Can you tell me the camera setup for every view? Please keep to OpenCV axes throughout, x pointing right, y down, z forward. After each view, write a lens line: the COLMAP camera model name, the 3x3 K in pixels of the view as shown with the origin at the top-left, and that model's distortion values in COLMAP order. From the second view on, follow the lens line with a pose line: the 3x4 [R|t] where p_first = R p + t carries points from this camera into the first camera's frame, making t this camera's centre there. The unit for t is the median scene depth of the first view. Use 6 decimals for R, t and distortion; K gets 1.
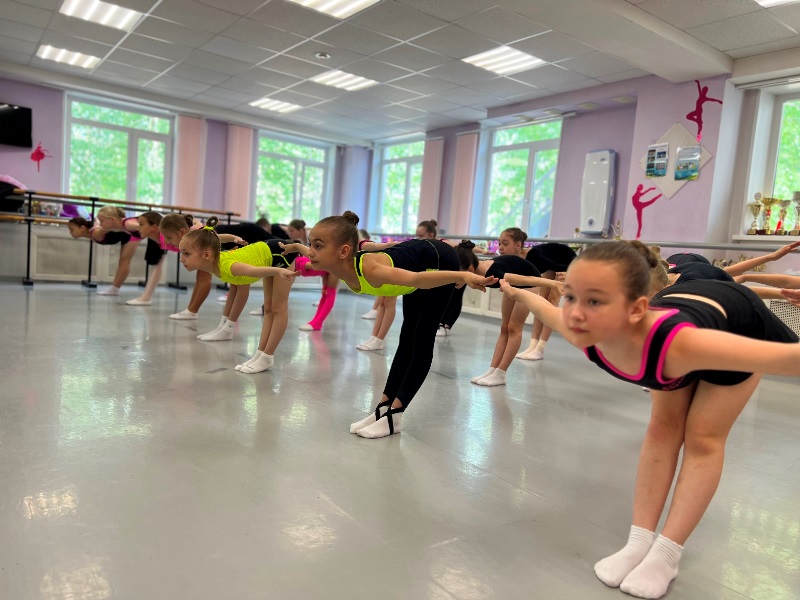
lens RADIAL K [[609.2, 0, 404.2], [0, 609.2, 300.4], [0, 0, 1]] dist [0.024260, -0.022879]
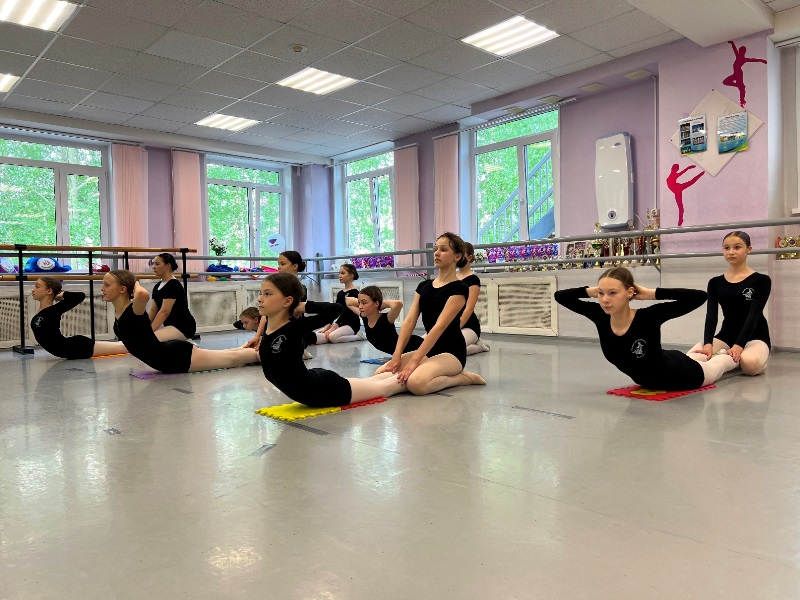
lens RADIAL K [[609.2, 0, 396.1], [0, 609.2, 297.5], [0, 0, 1]] dist [0.024260, -0.022879]
pose [[0.989061, -0.107823, 0.100661, -0.109395], [0.112691, 0.992656, -0.043978, -0.003859], [-0.095180, 0.054840, 0.993948, 0.148455]]
